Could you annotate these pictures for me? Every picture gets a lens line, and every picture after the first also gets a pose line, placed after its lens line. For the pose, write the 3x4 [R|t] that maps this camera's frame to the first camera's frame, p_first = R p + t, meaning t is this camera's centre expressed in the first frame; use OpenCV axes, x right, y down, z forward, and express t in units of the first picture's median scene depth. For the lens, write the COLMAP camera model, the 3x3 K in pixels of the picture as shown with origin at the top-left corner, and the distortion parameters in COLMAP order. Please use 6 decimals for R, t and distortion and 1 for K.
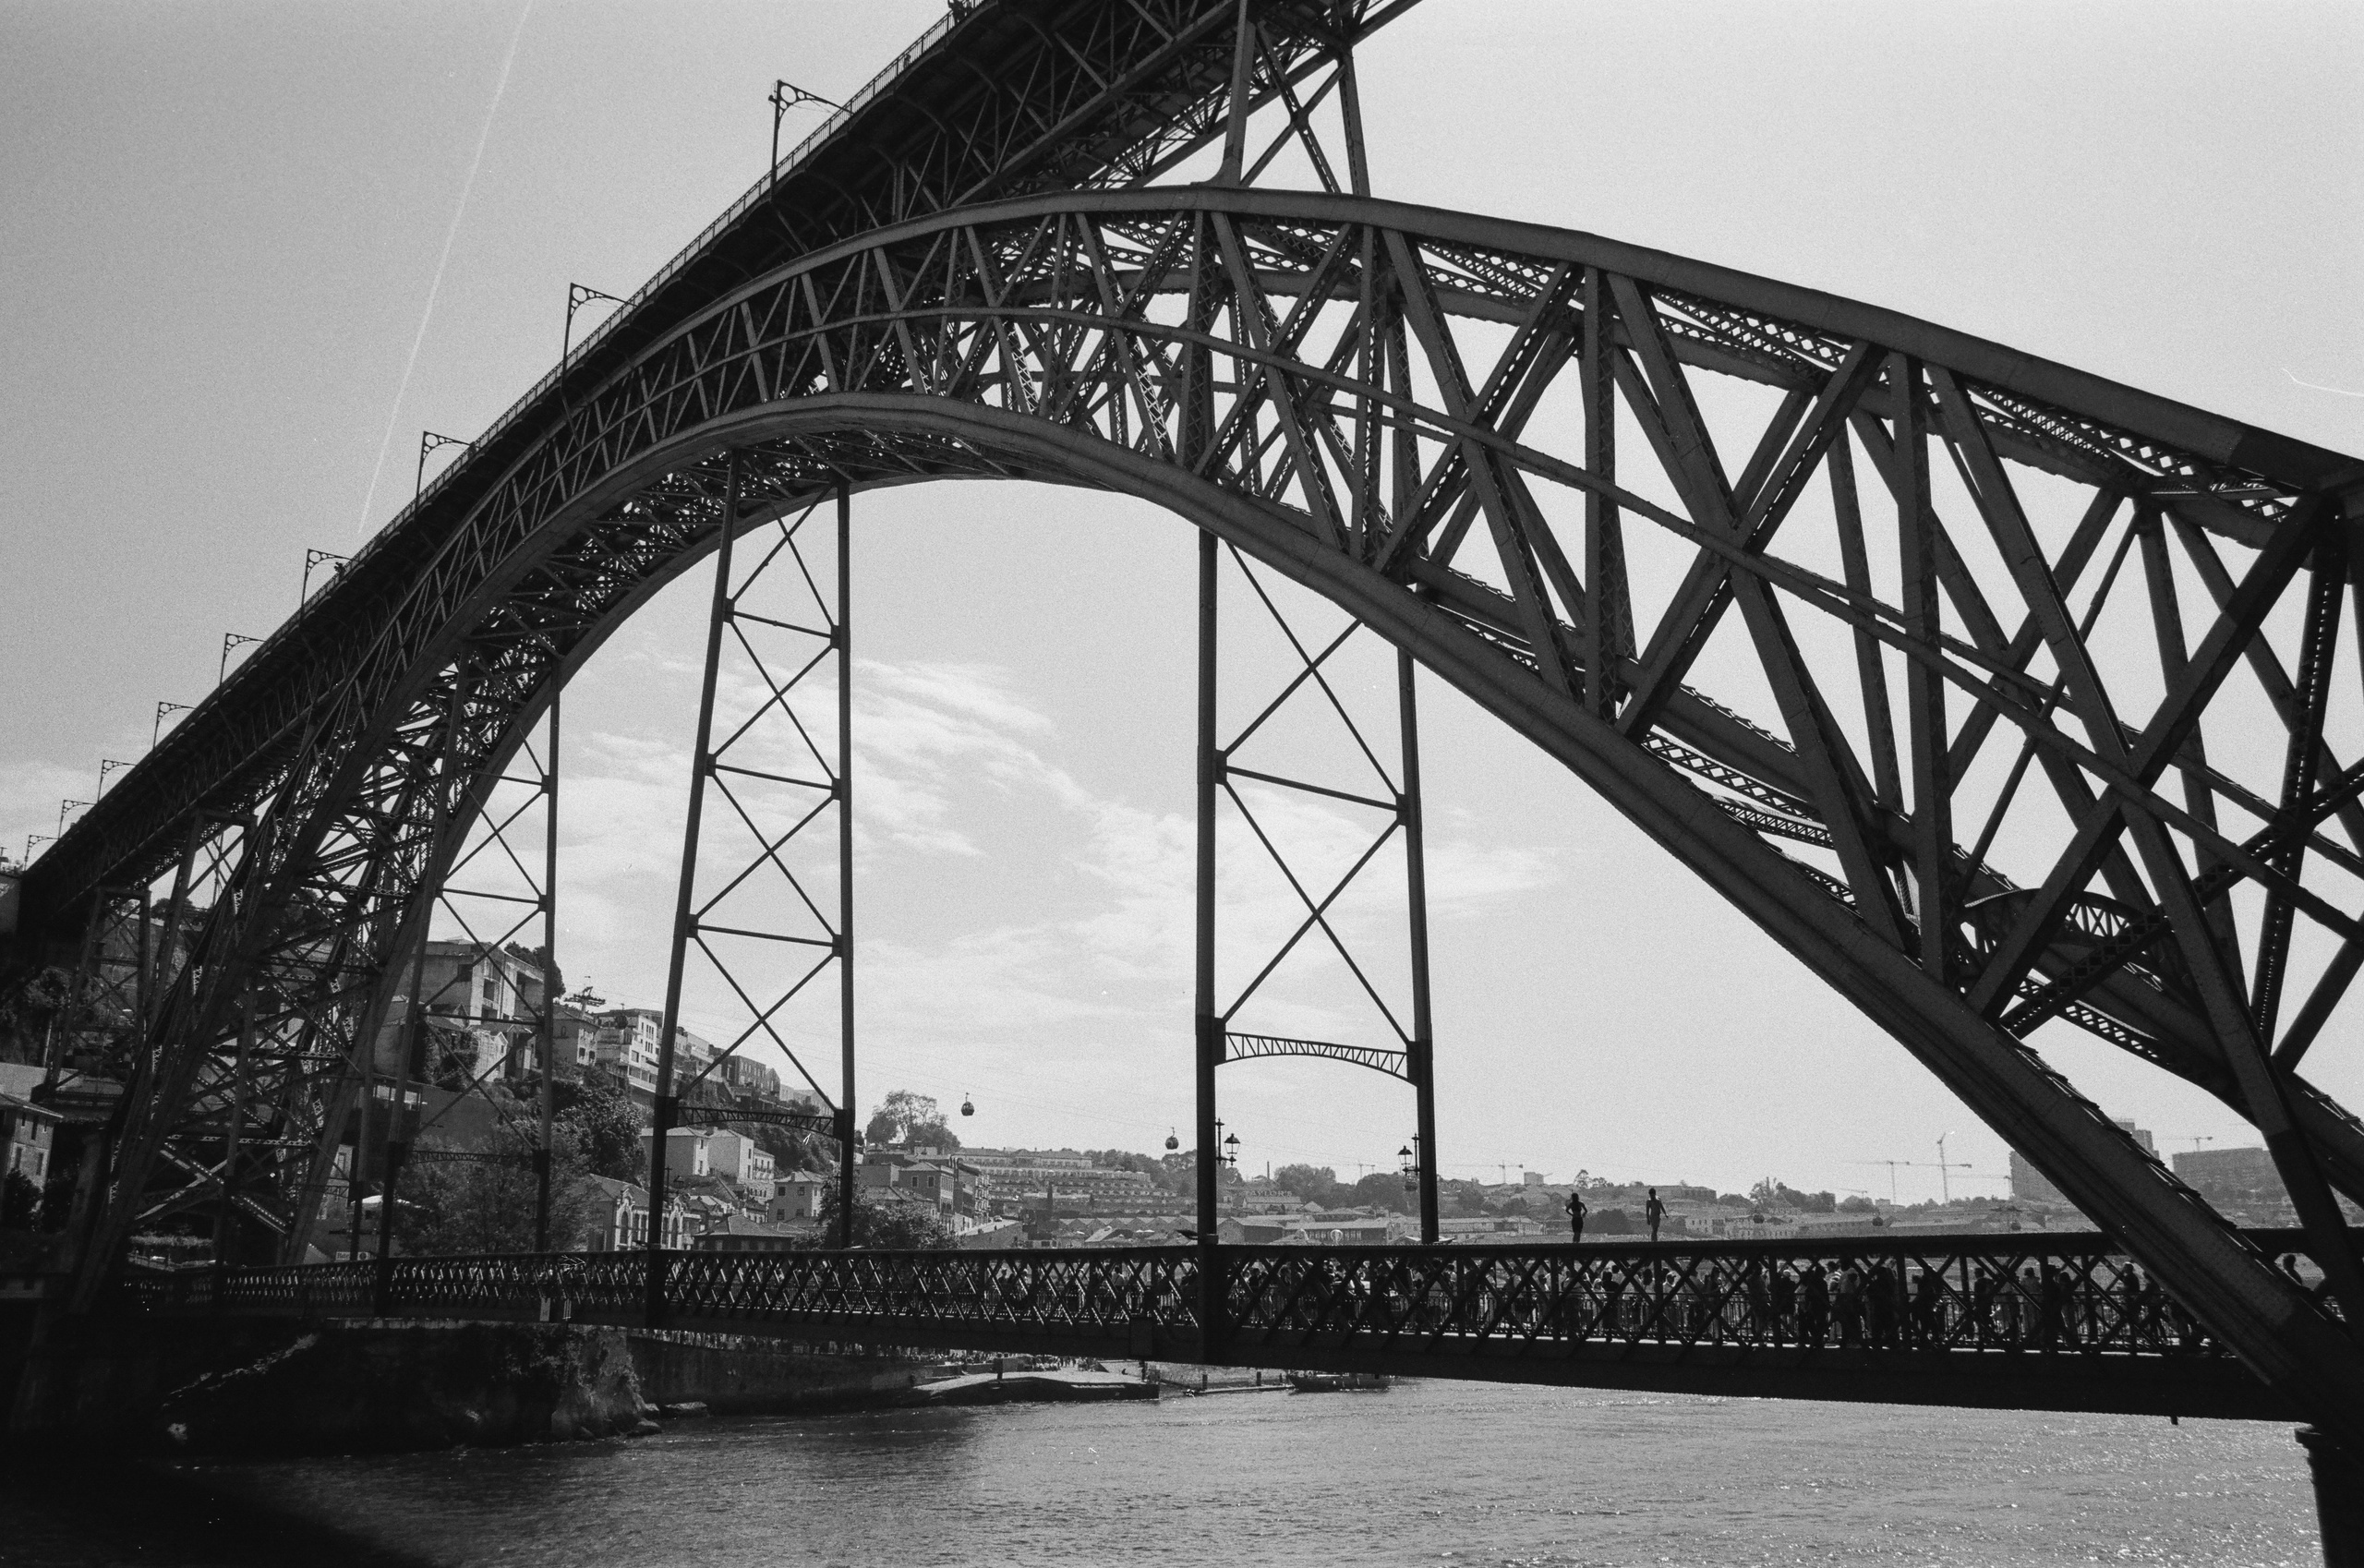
lens RADIAL K [[1935.5, 0, 1129.7], [0, 1935.5, 778.5], [0, 0, 1]] dist [-0.029201, 0.000712]
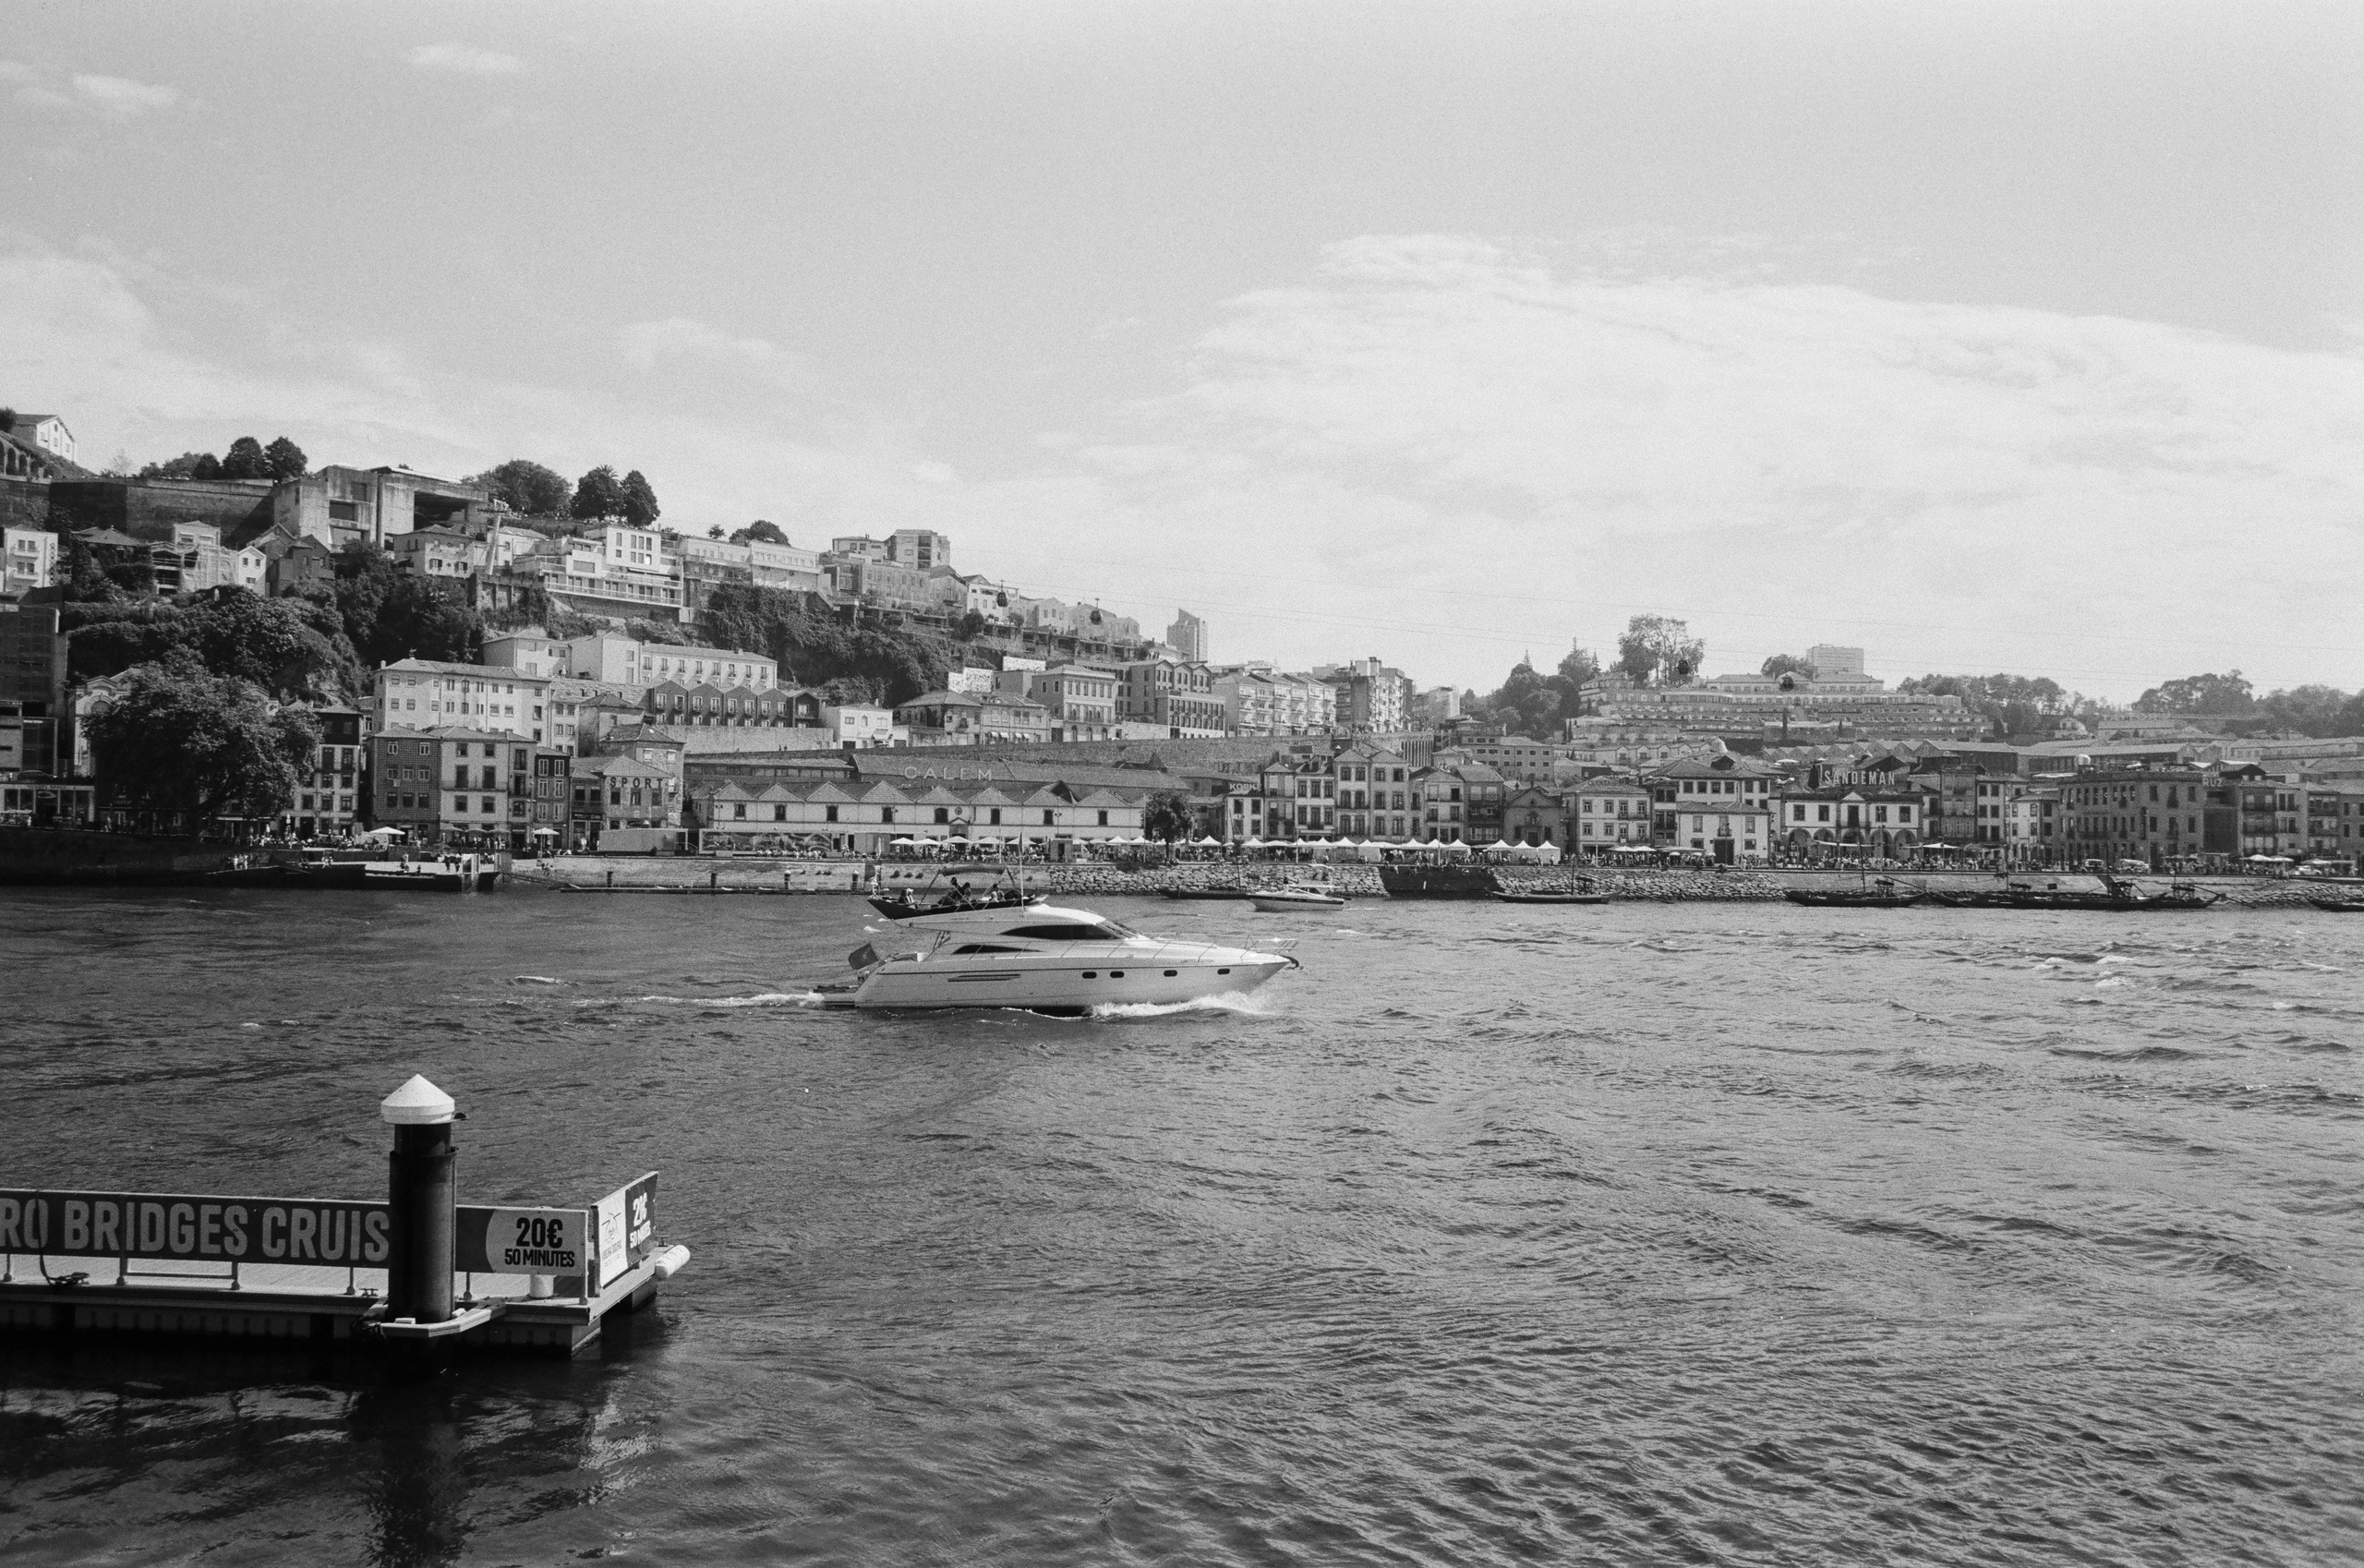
lens RADIAL K [[1910.2, 0, 1182.2], [0, 1910.2, 836.4], [0, 0, 1]] dist [-0.062725, 0.051754]
pose [[0.795832, 0.006585, -0.605482, 0.727866], [0.143929, 0.969225, 0.199717, 0.160761], [0.588163, -0.246088, 0.770393, 0.499663]]
